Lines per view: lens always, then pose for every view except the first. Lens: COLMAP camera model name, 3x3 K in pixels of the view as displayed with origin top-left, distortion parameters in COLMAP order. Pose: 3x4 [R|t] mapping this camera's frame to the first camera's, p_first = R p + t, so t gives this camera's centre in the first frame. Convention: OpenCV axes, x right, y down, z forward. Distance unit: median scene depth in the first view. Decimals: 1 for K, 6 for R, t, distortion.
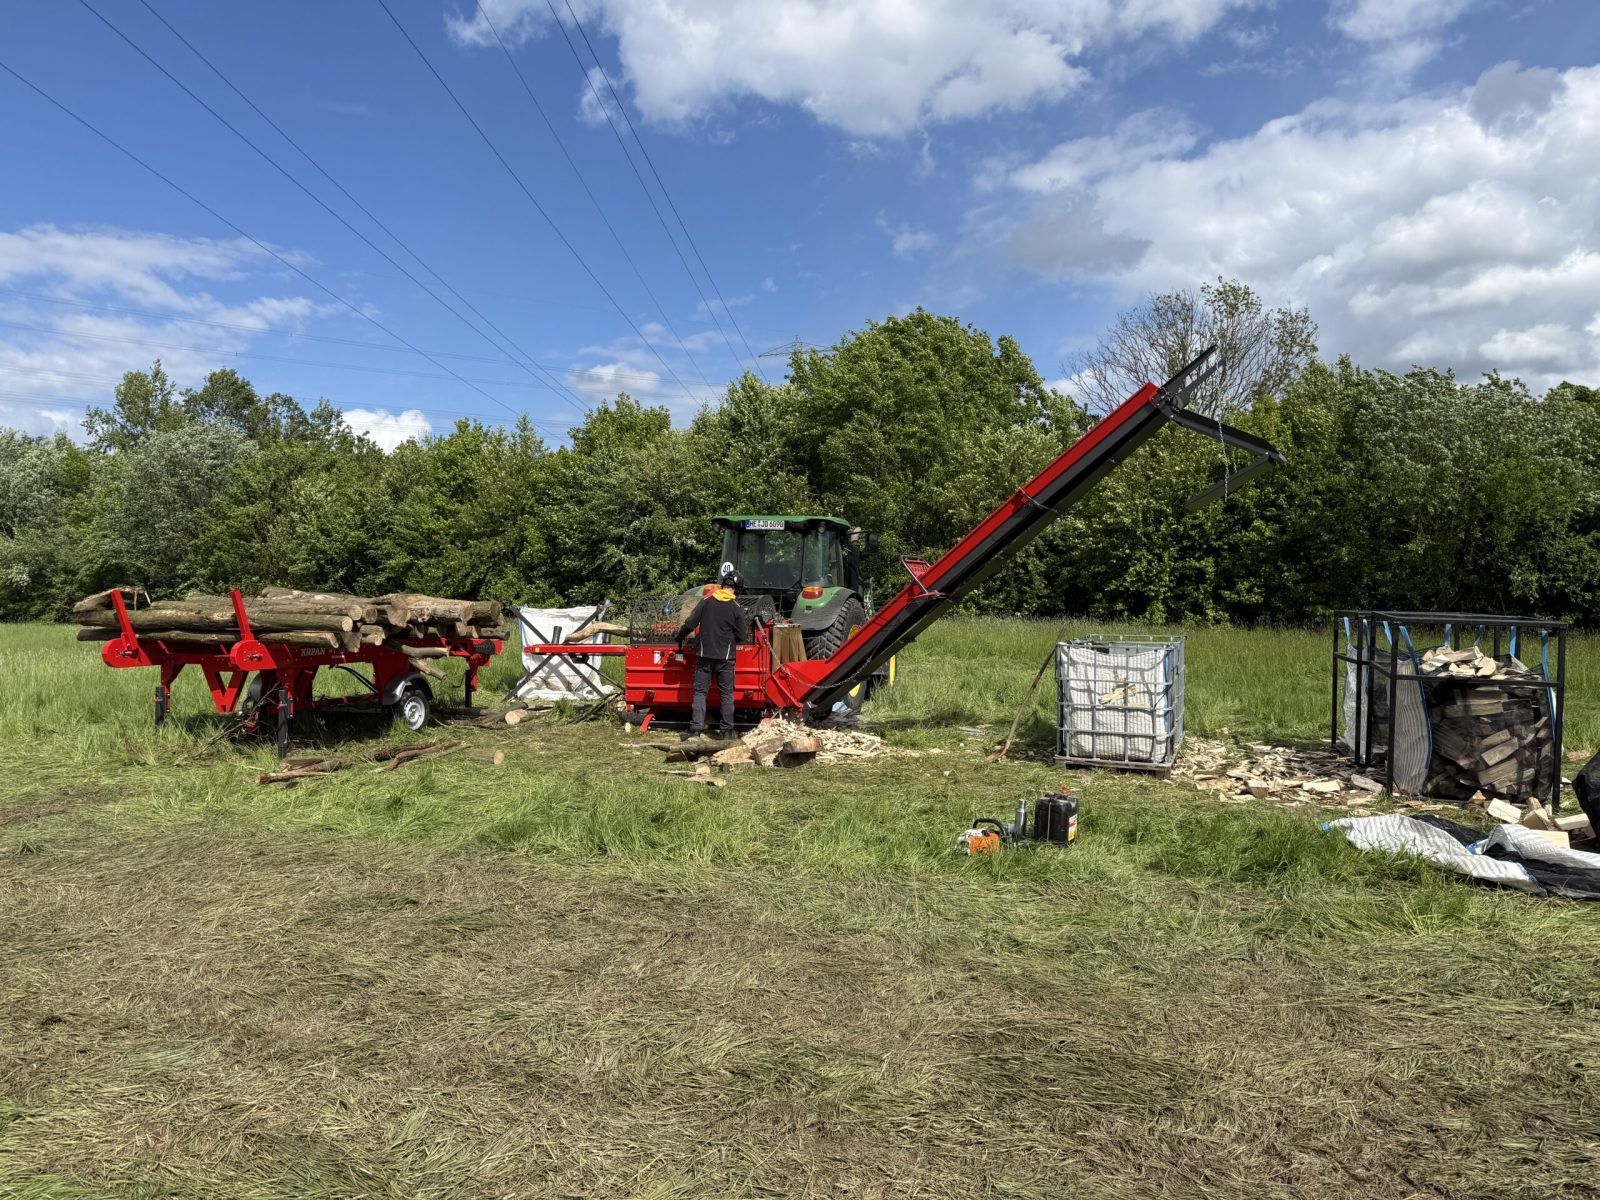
lens RADIAL K [[1115.2, 0, 787.0], [0, 1115.2, 631.6], [0, 0, 1]] dist [0.082659, -0.097557]
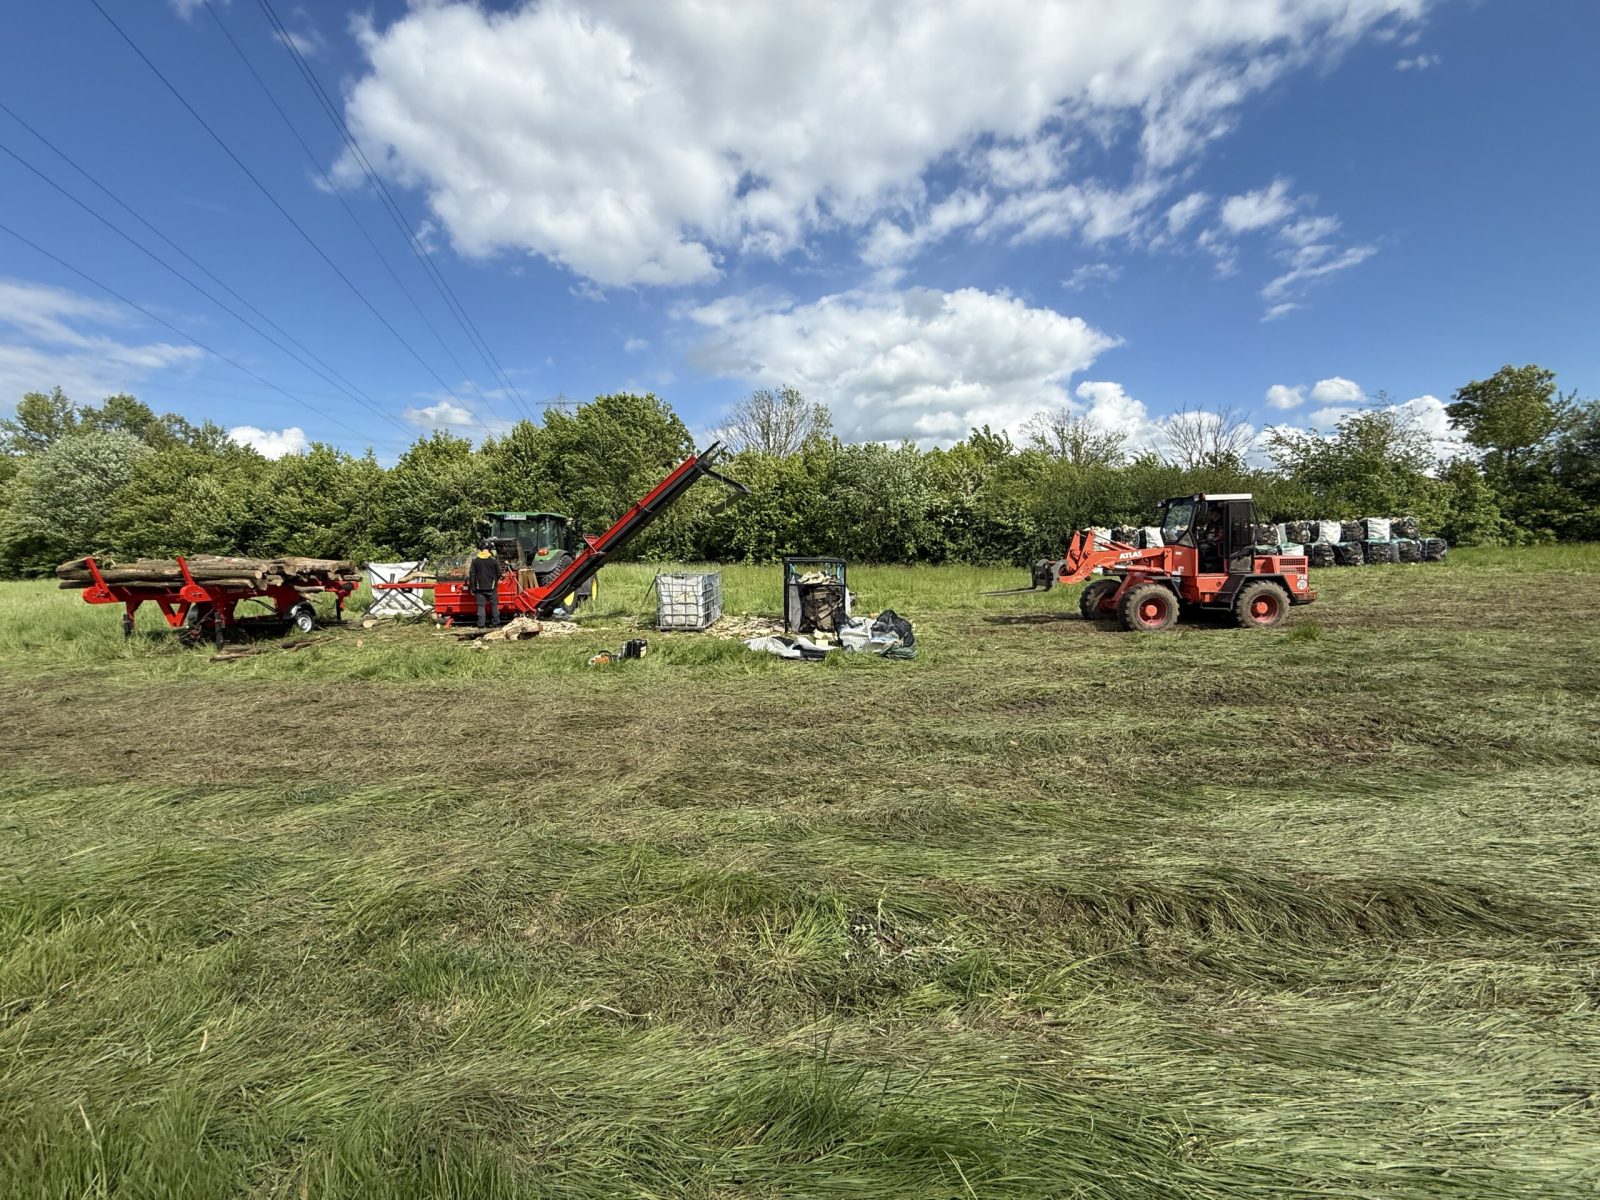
lens RADIAL K [[643.5, 0, 789.7], [0, 643.5, 588.8], [0, 0, 1]] dist [0.000664, 0.001800]
pose [[0.943613, -0.033299, 0.329372, 0.057863], [0.024984, 0.999254, 0.029447, 0.005765], [-0.330107, -0.019558, 0.943741, -0.207322]]
